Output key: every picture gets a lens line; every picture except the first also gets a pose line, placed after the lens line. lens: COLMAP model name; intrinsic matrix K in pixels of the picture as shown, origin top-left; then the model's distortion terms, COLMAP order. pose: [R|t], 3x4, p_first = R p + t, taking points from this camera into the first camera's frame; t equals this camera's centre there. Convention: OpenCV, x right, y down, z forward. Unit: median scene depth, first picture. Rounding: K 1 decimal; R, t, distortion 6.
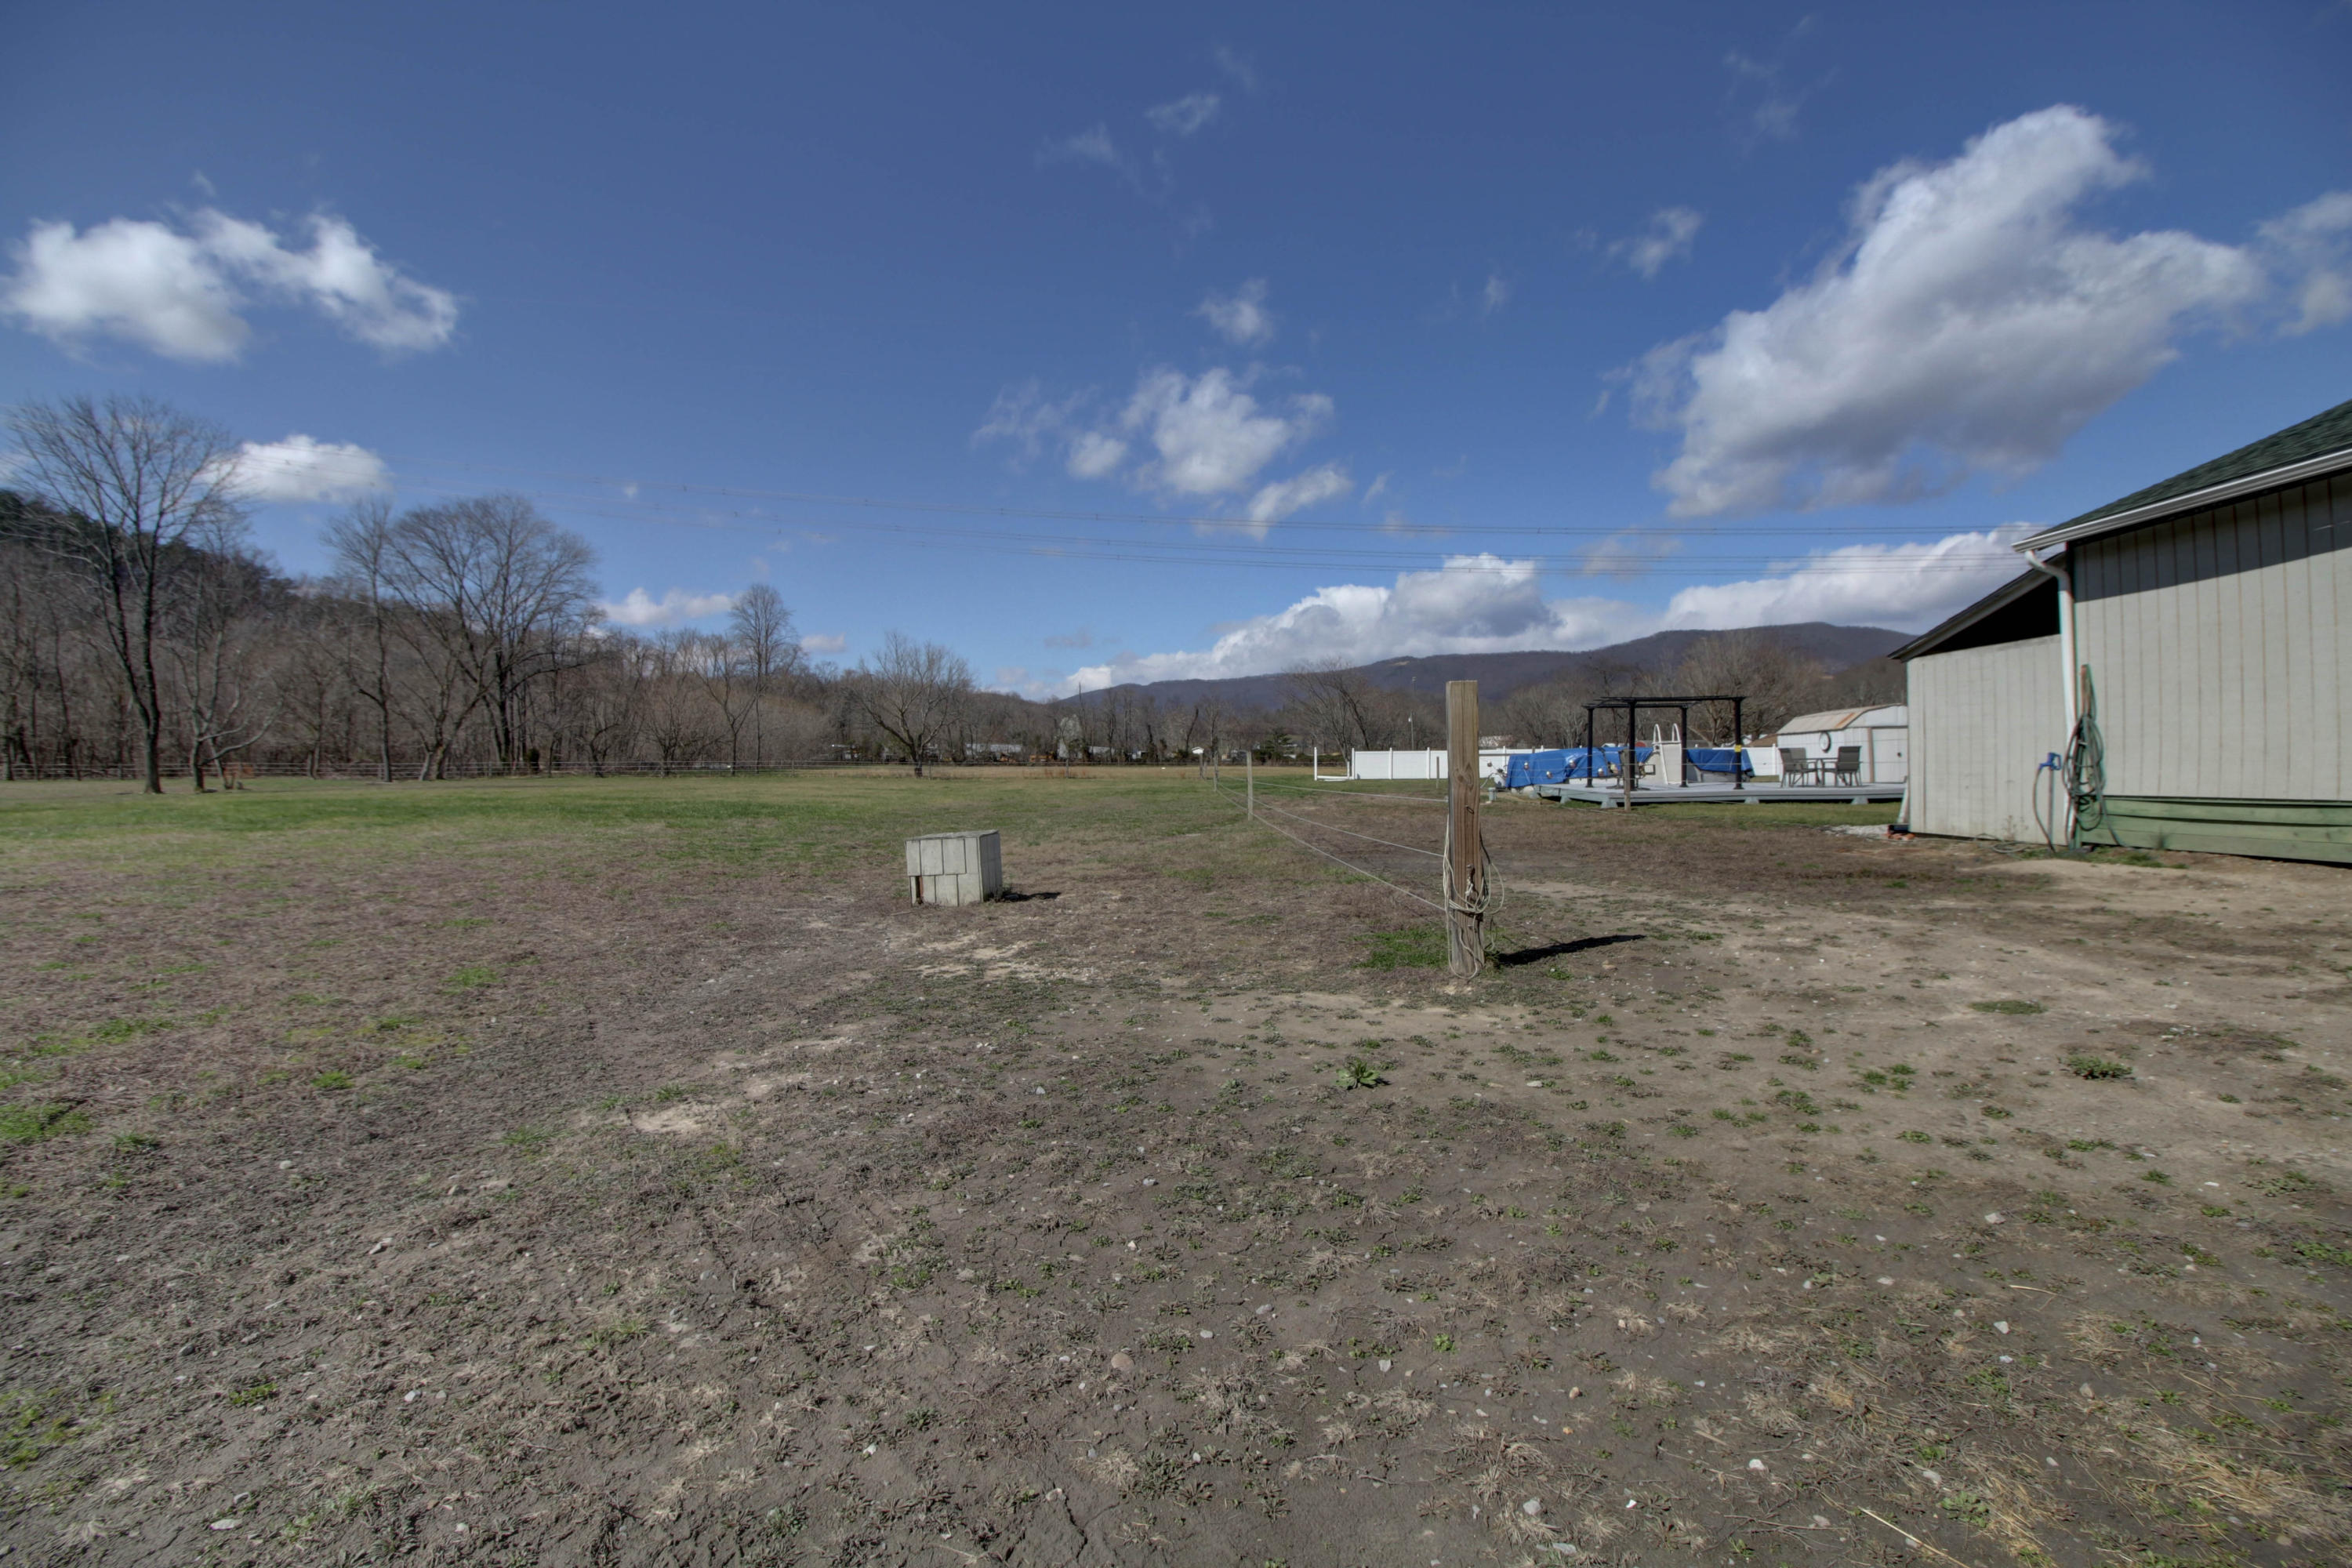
lens RADIAL K [[1070.7, 0, 1170.2], [0, 1070.7, 761.3], [0, 0, 1]] dist [-0.007074, -0.009356]
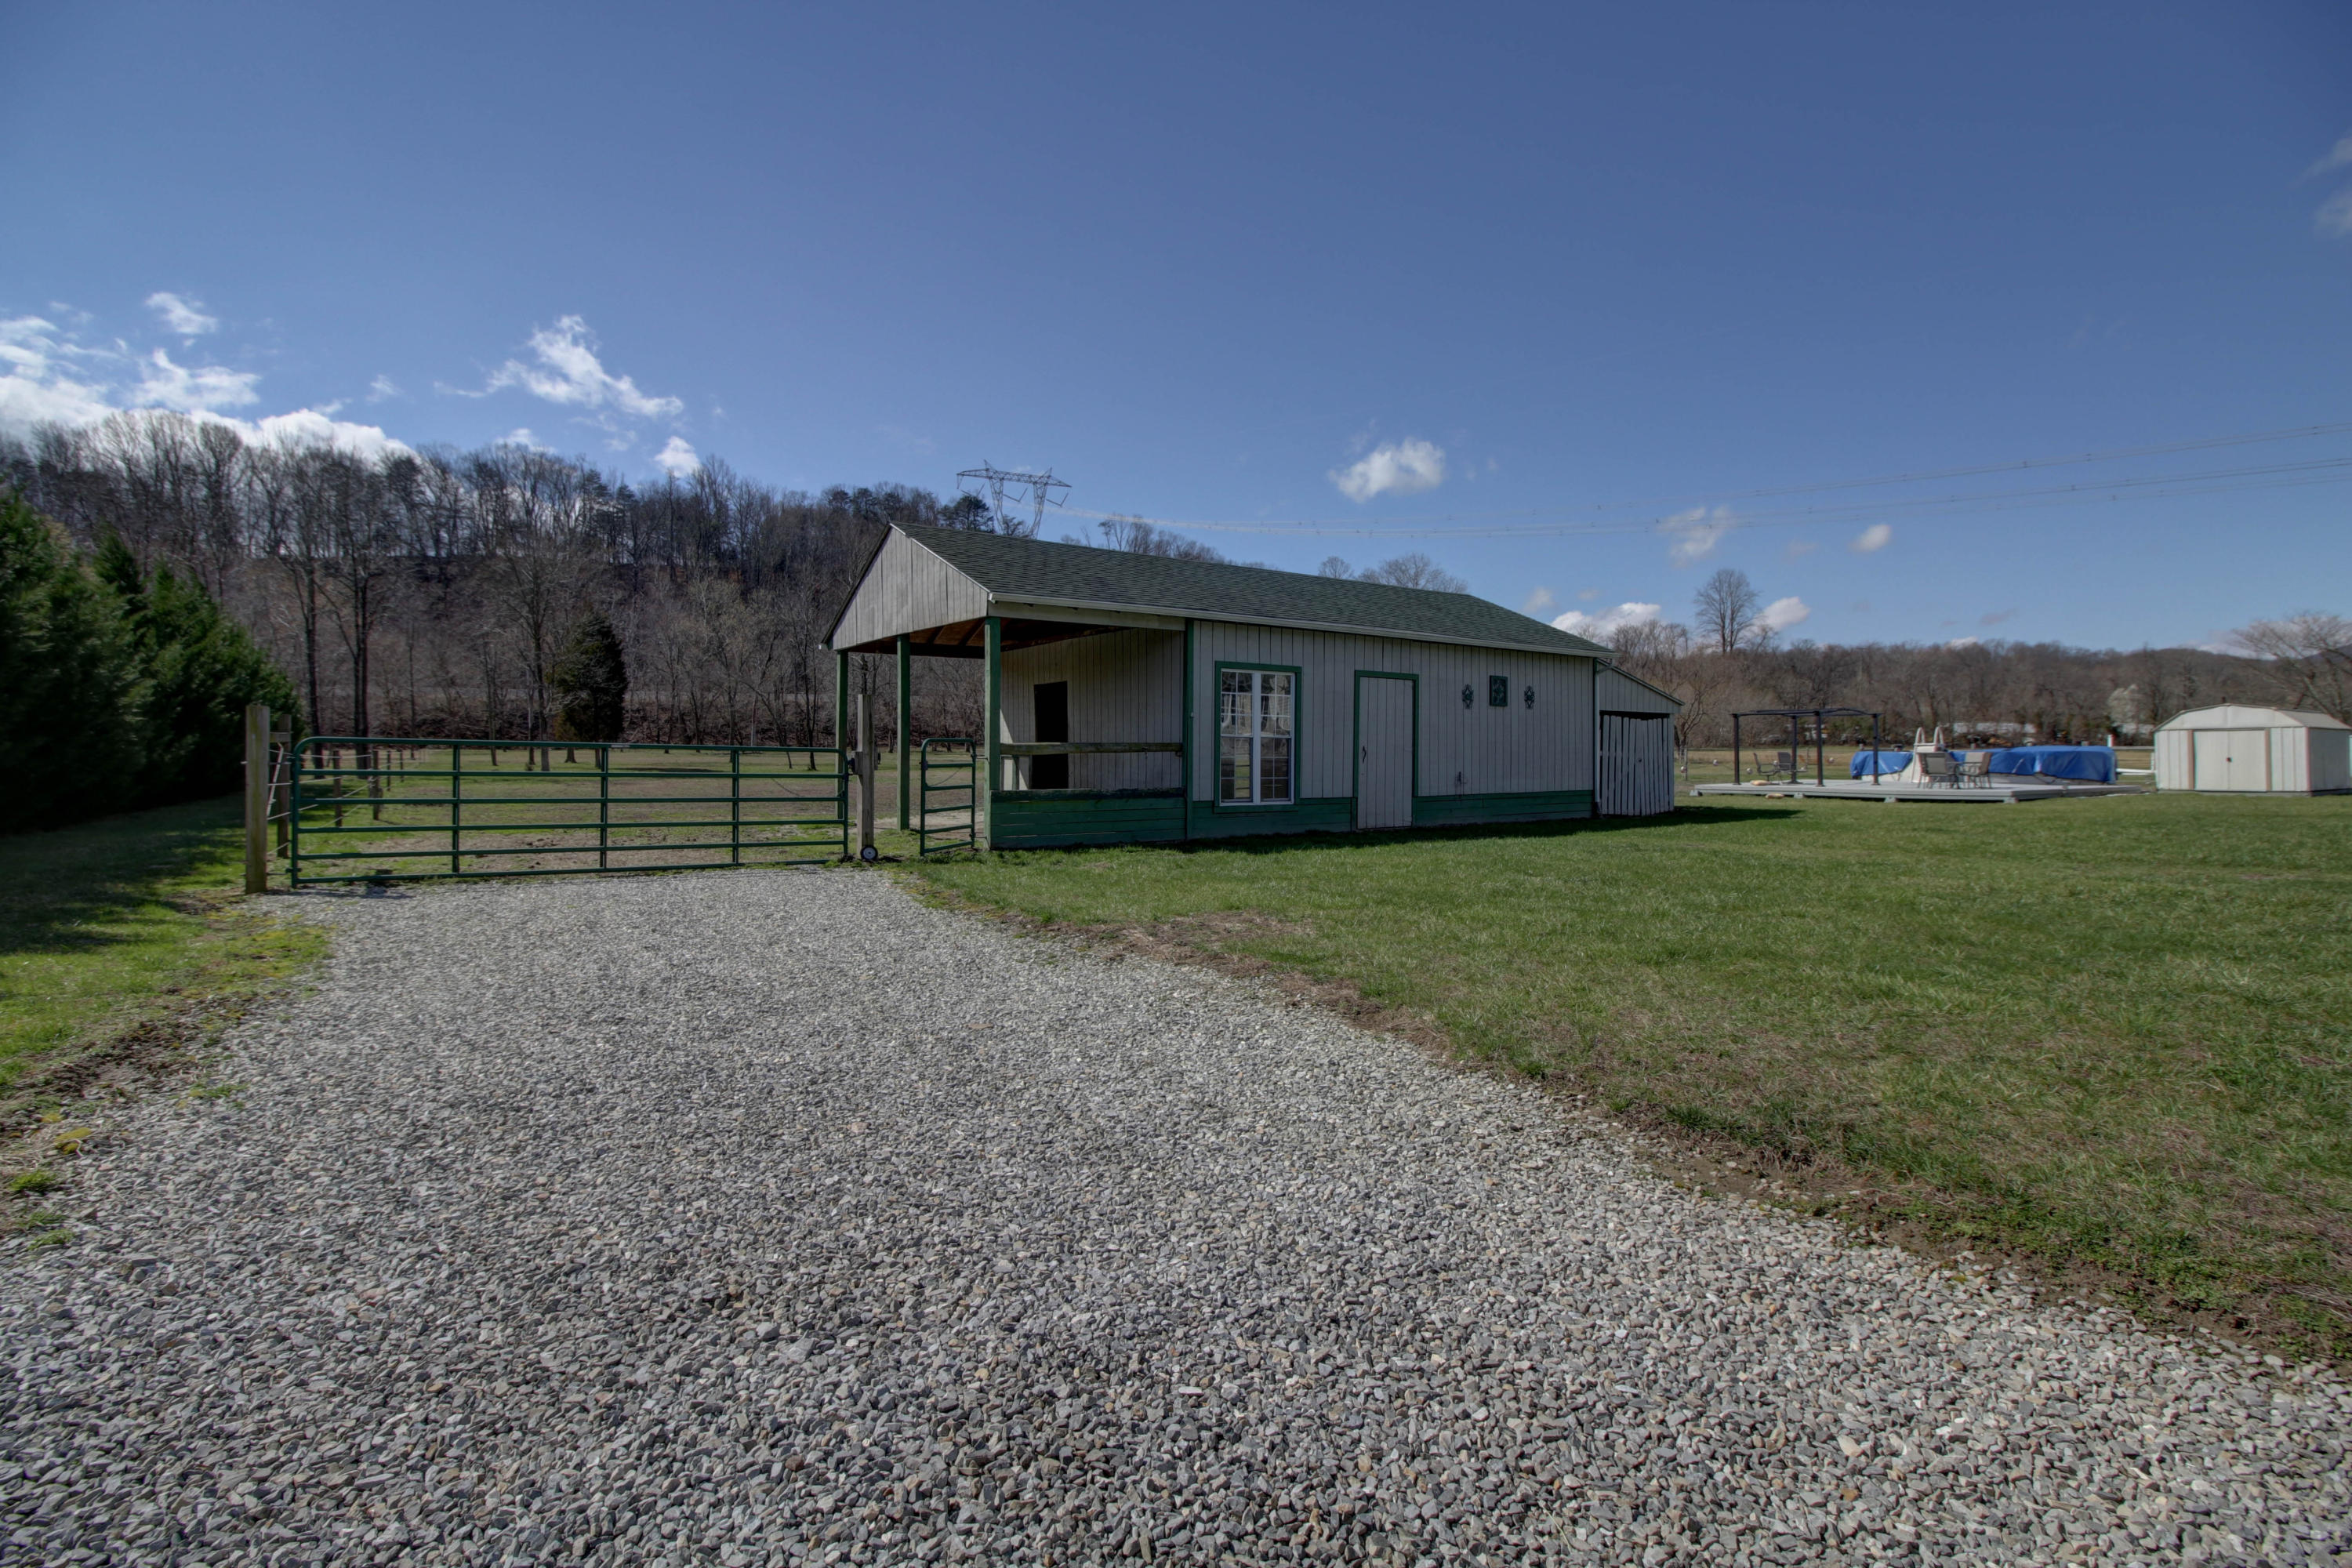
lens RADIAL K [[1070.7, 0, 1170.9], [0, 1070.7, 768.3], [0, 0, 1]] dist [-0.007074, -0.009356]
pose [[0.590035, 0.026846, -0.806932, 0.367410], [-0.003977, 0.999532, 0.030345, -0.009700], [0.807368, -0.014695, 0.589865, -0.103980]]
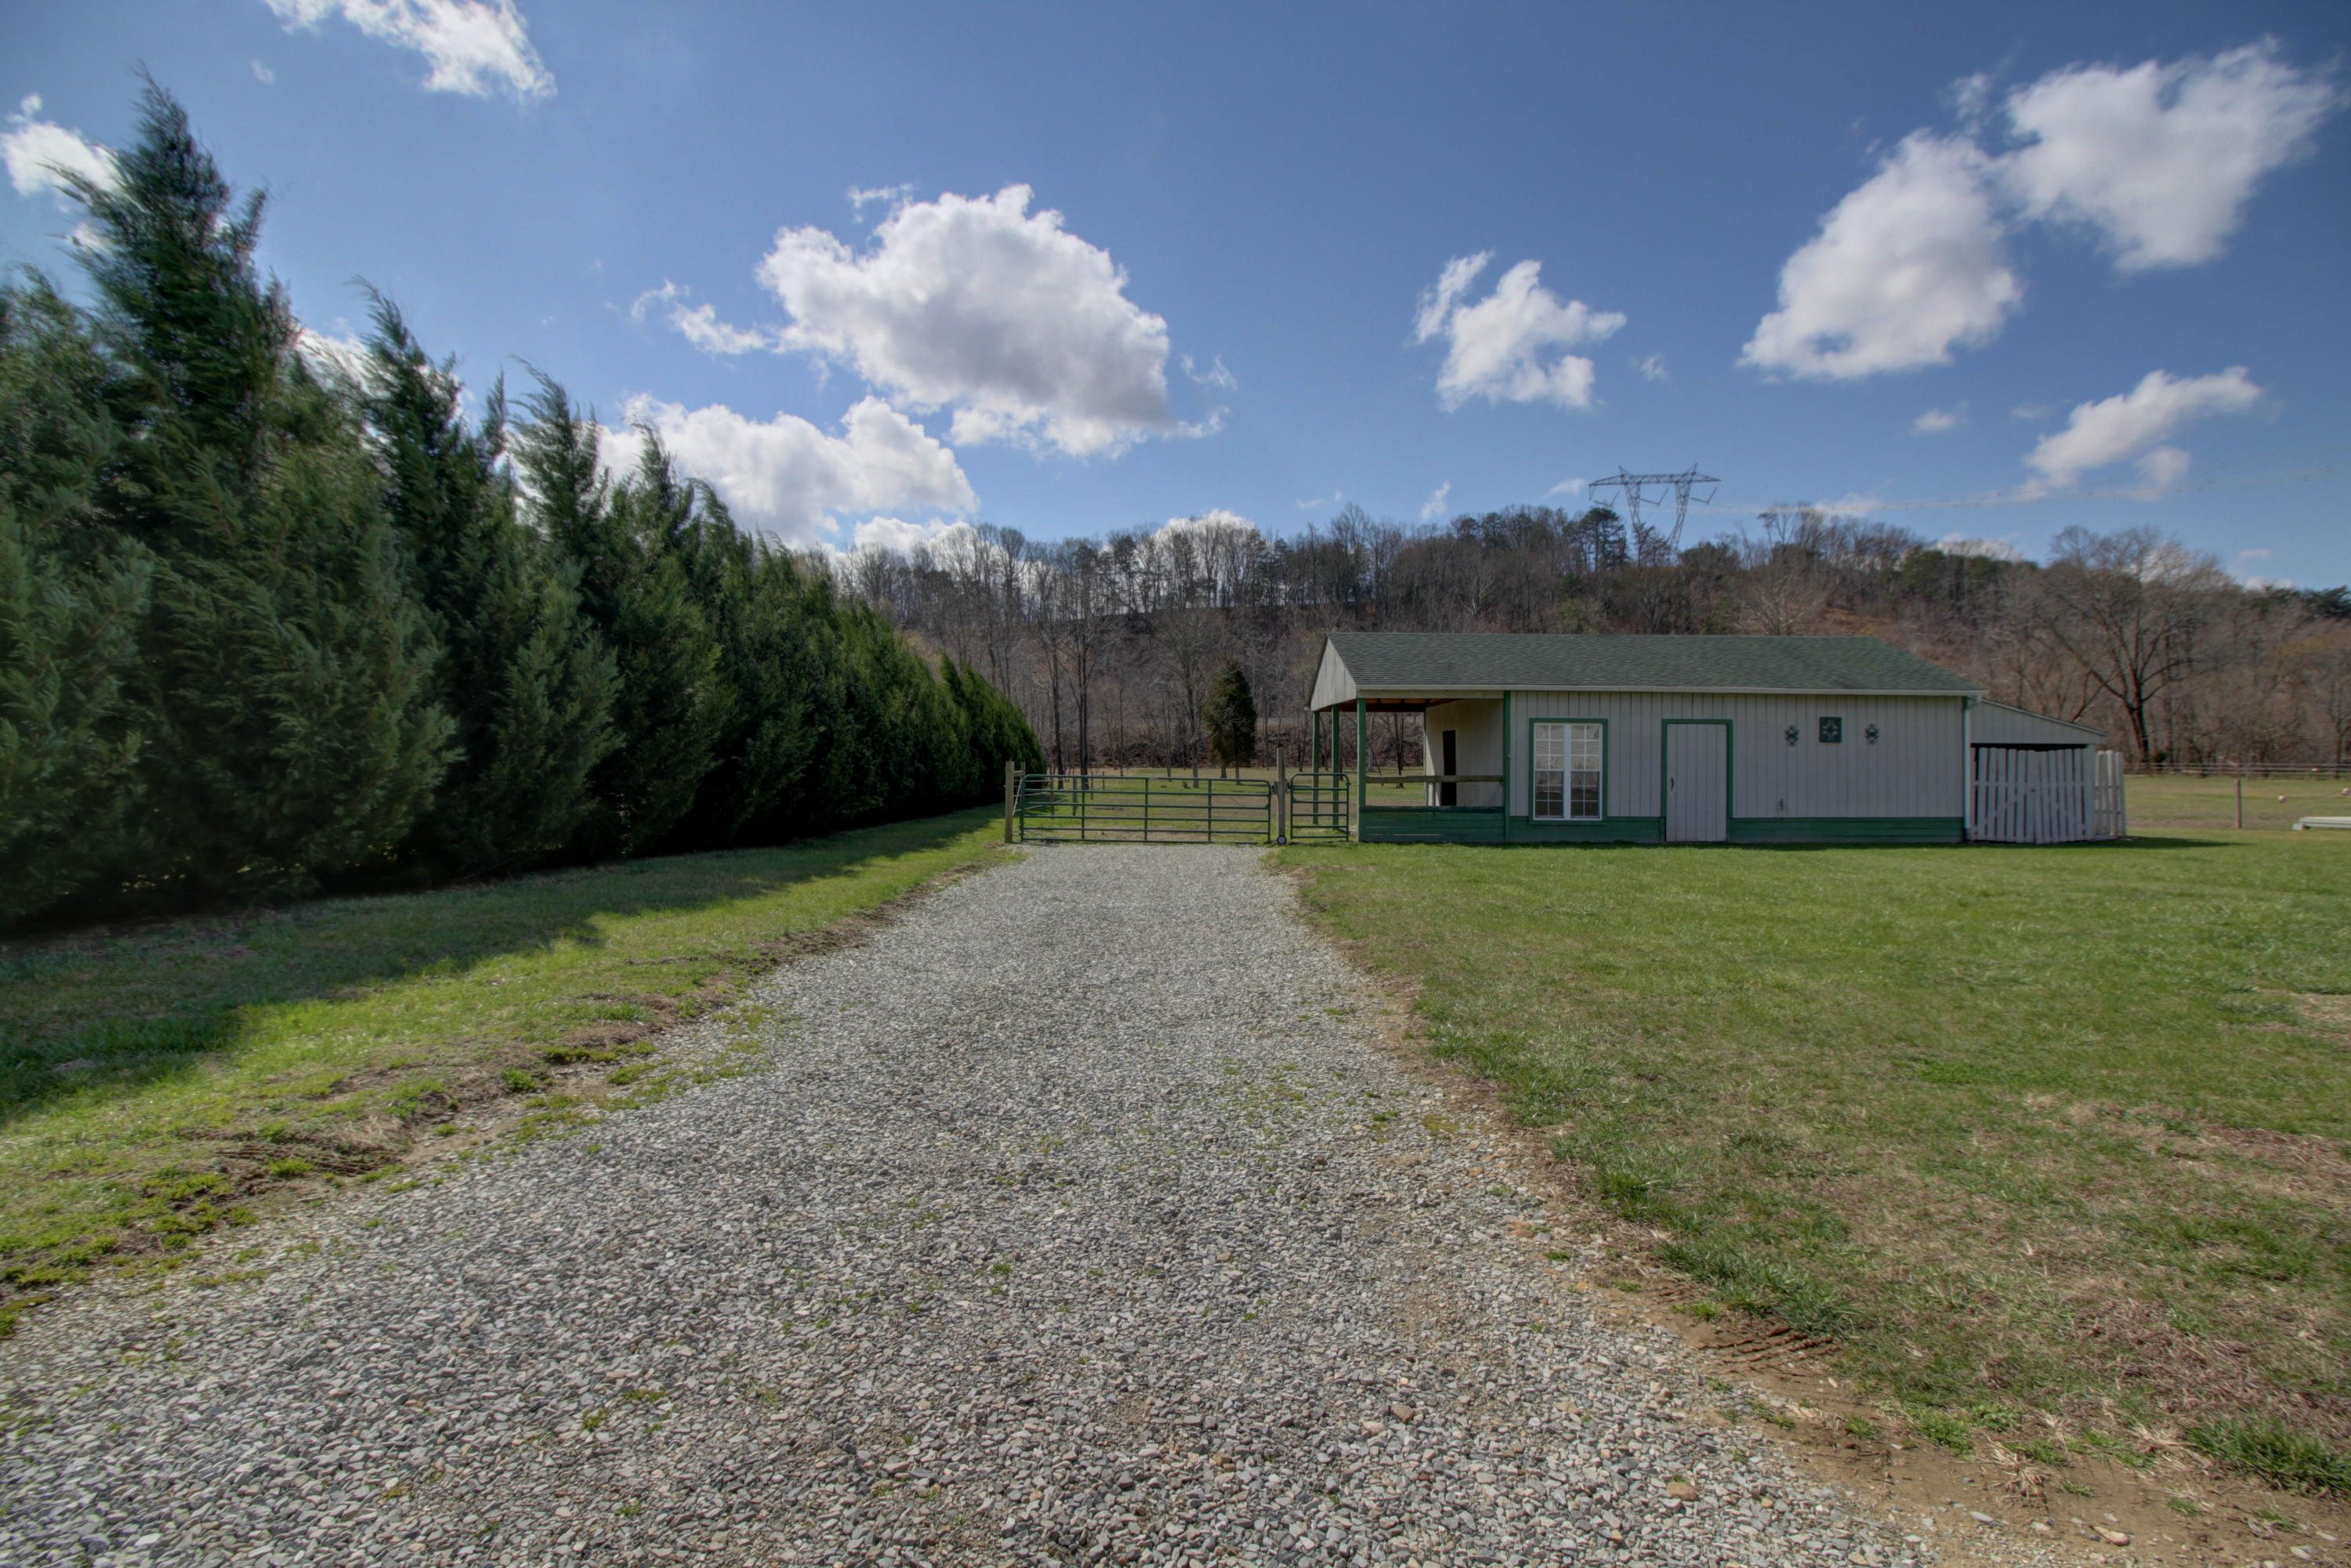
lens RADIAL K [[1070.2, 0, 1168.8], [0, 1070.2, 758.6], [0, 0, 1]] dist [-0.007074, -0.009356]
pose [[0.044929, 0.006329, -0.998970, 0.494262], [0.003728, 0.999972, 0.006503, -0.015276], [0.998983, -0.004016, 0.044904, -0.087257]]
